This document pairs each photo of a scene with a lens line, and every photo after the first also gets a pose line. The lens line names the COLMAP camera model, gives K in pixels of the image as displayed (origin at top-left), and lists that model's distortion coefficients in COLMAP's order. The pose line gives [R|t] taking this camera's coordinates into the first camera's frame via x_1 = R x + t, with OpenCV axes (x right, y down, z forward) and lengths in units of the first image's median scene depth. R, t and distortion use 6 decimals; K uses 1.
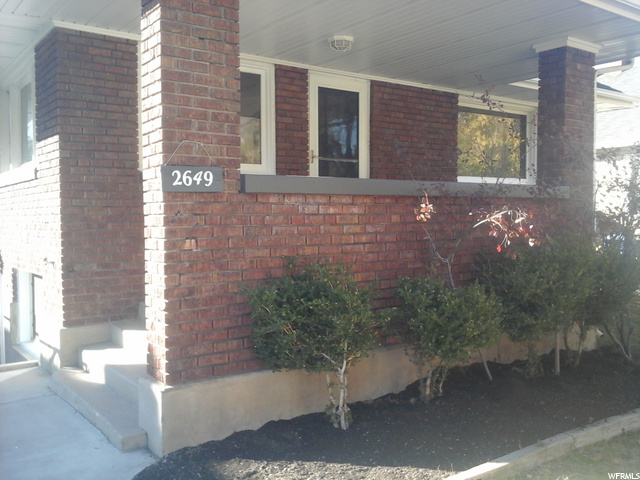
lens RADIAL K [[641.4, 0, 320.2], [0, 641.4, 238.9], [0, 0, 1]] dist [0.013758, 0.000000]
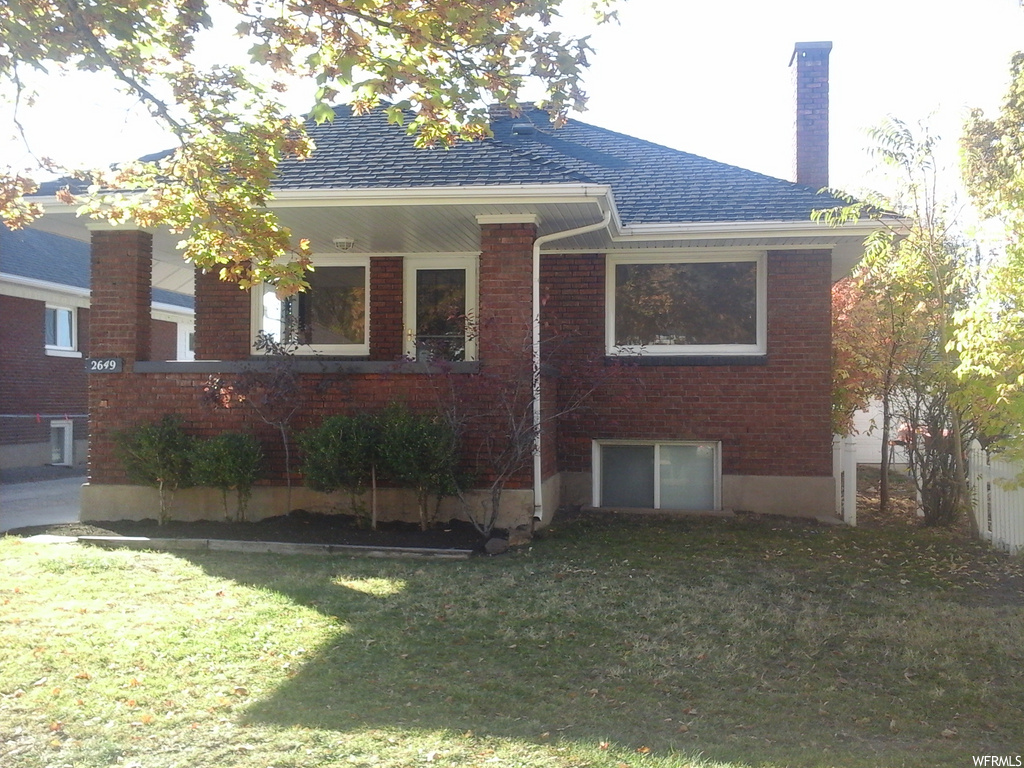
lens RADIAL K [[1026.2, 0, 512.6], [0, 1026.2, 385.6], [0, 0, 1]] dist [0.013758, 0.000000]
pose [[0.698377, 0.001495, -0.715728, 2.314459], [-0.035382, 0.998847, -0.032438, 0.010084], [0.714855, 0.047978, 0.697625, -0.126230]]
